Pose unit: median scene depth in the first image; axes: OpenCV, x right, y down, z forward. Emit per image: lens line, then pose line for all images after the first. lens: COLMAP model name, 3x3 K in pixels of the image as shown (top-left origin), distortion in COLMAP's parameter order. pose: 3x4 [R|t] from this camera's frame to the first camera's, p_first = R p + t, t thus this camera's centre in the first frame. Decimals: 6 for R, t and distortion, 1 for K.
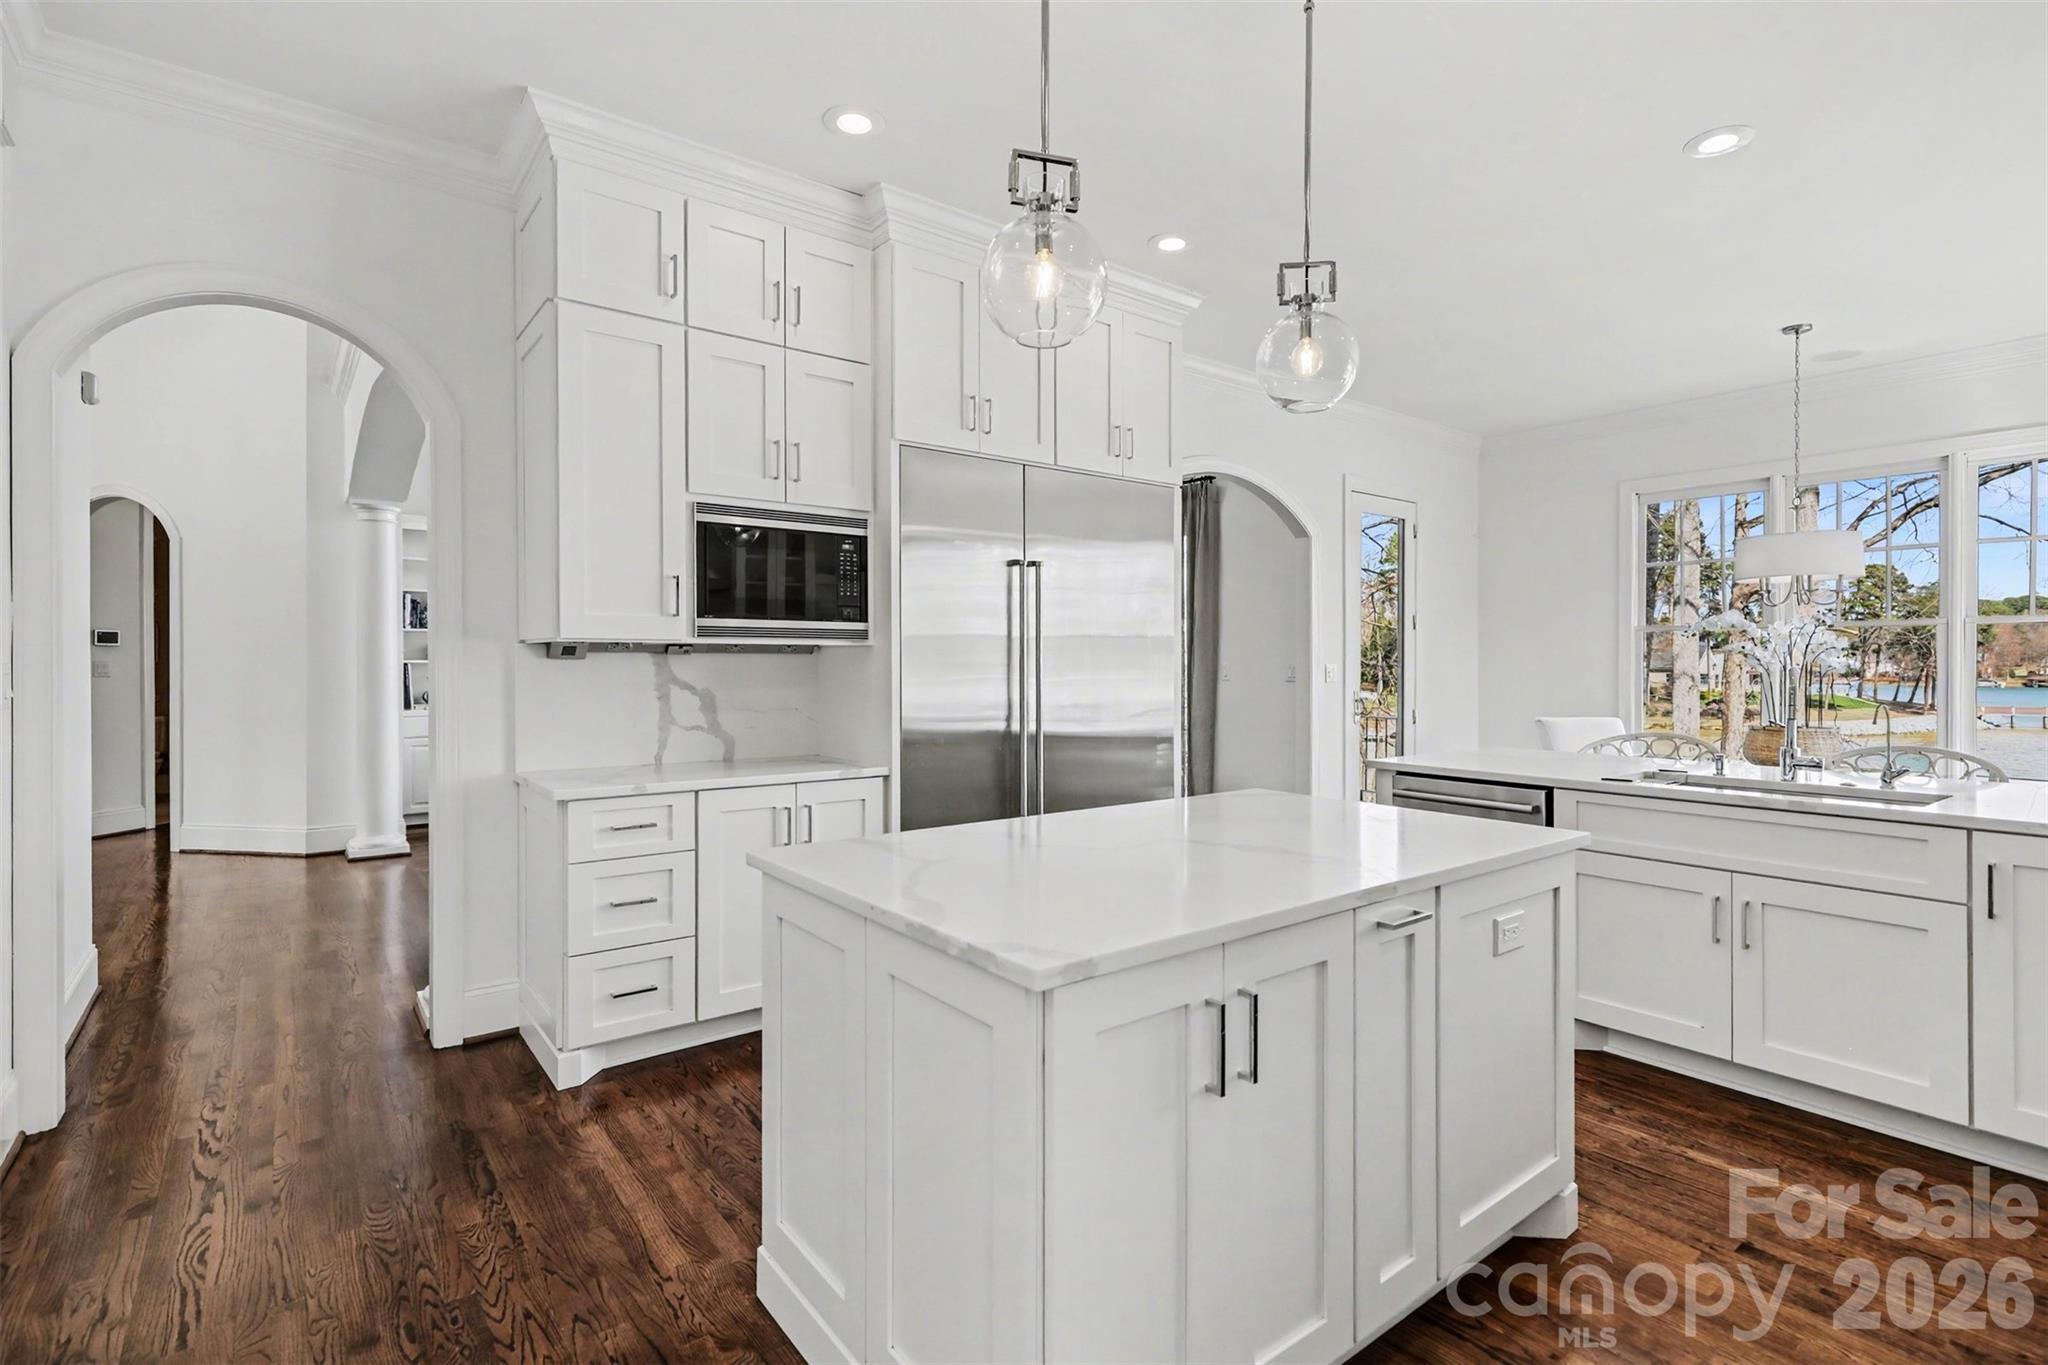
lens RADIAL K [[958.9, 0, 1019.5], [0, 958.9, 668.3], [0, 0, 1]] dist [-0.005640, 0.000131]
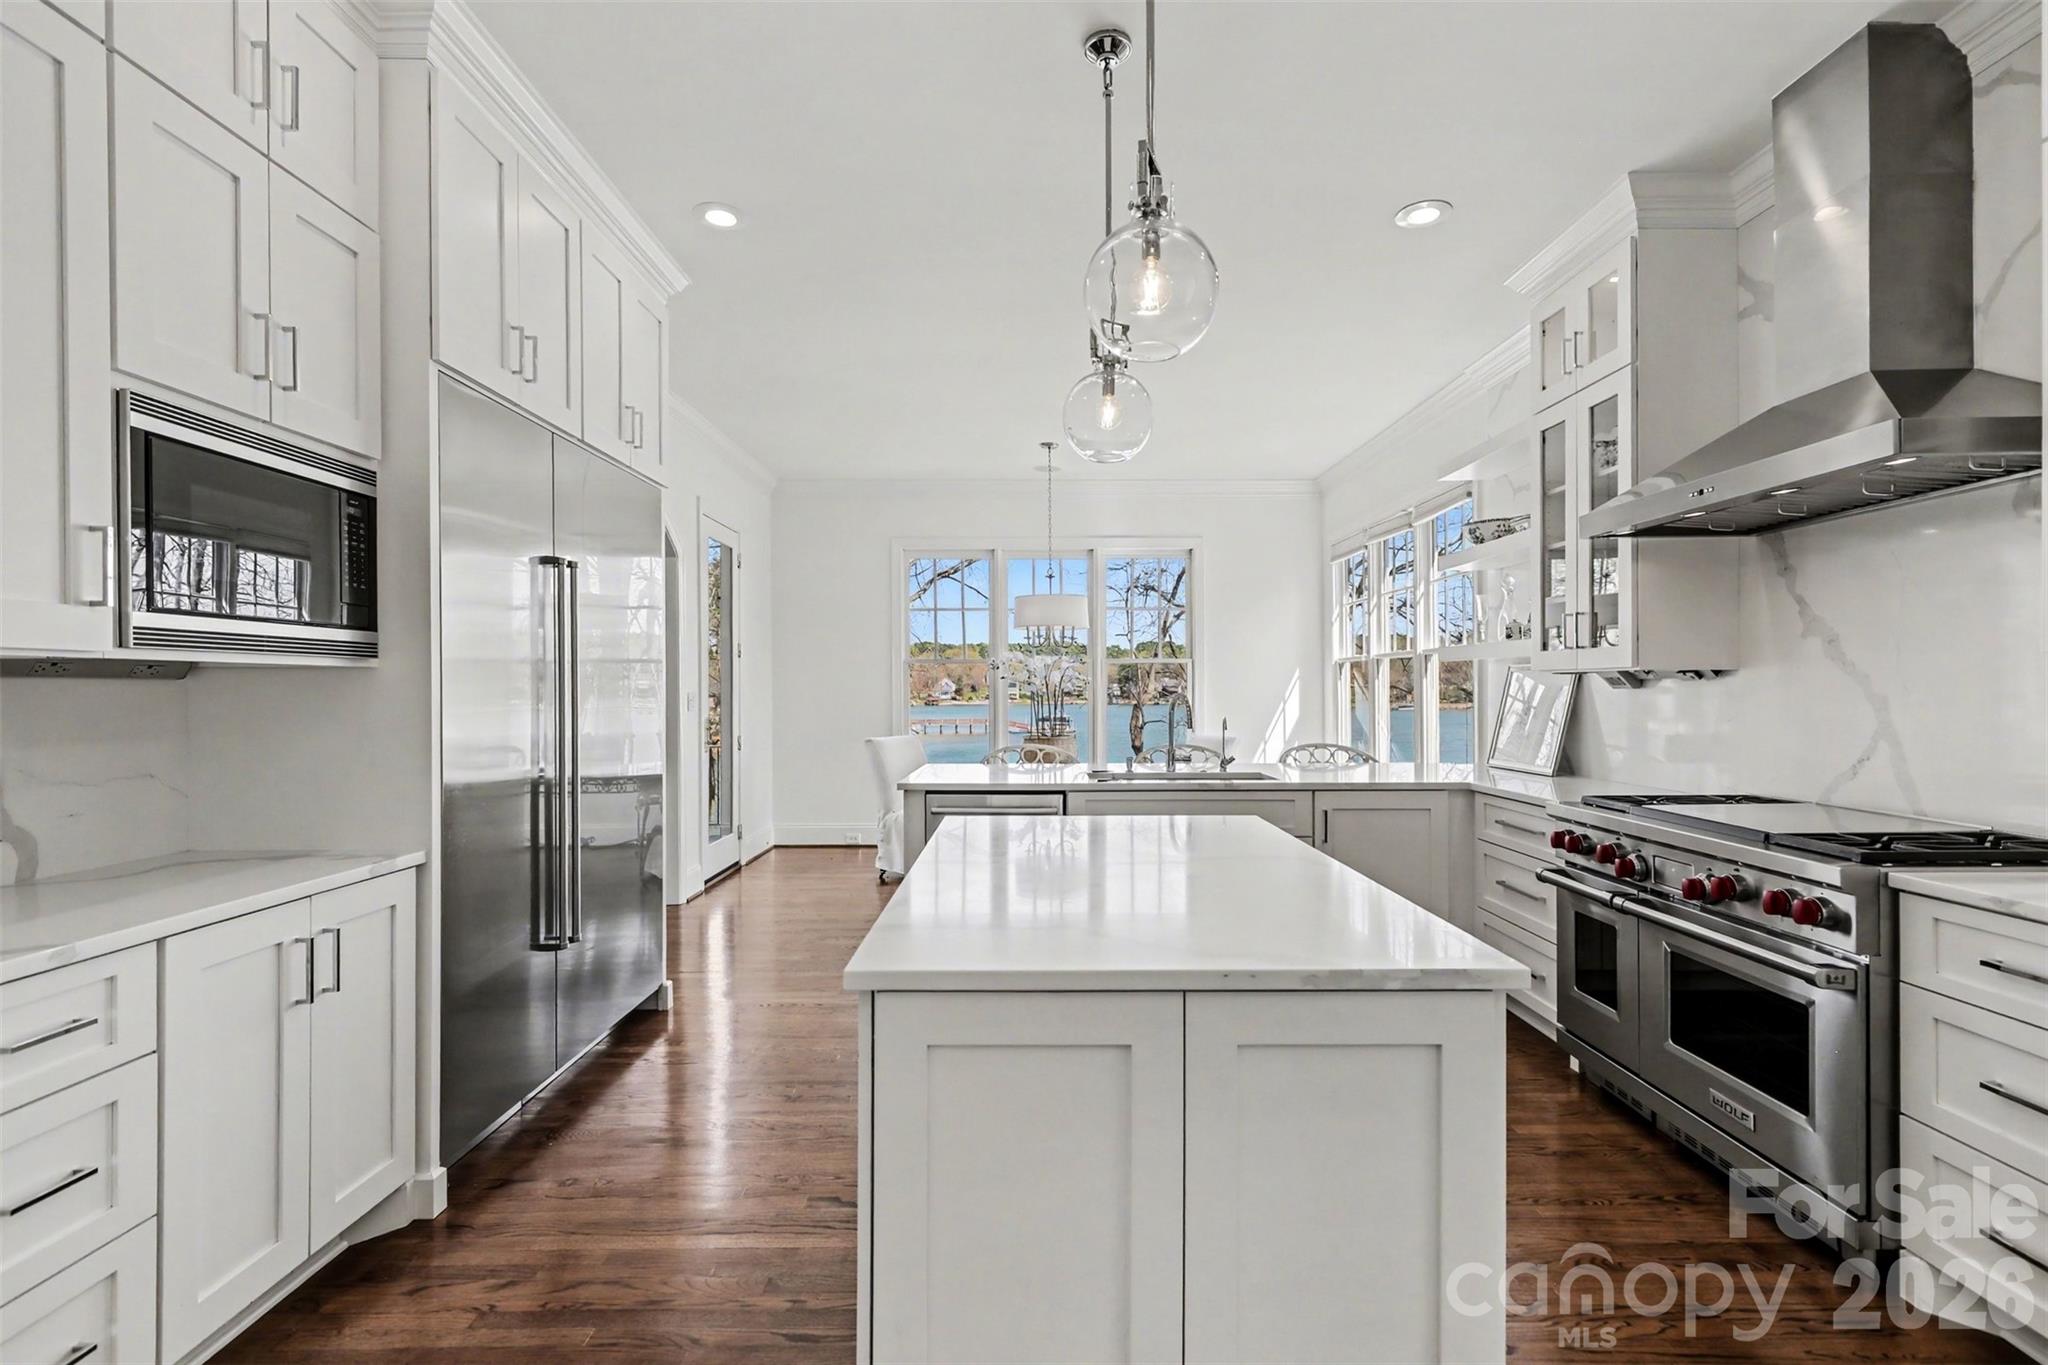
lens RADIAL K [[958.9, 0, 1025.4], [0, 958.9, 691.7], [0, 0, 1]] dist [-0.005640, 0.000131]
pose [[0.605655, -0.005910, 0.795705, -0.421376], [0.009246, 0.999957, 0.000389, -0.003777], [-0.795674, 0.007122, 0.605684, 0.273329]]
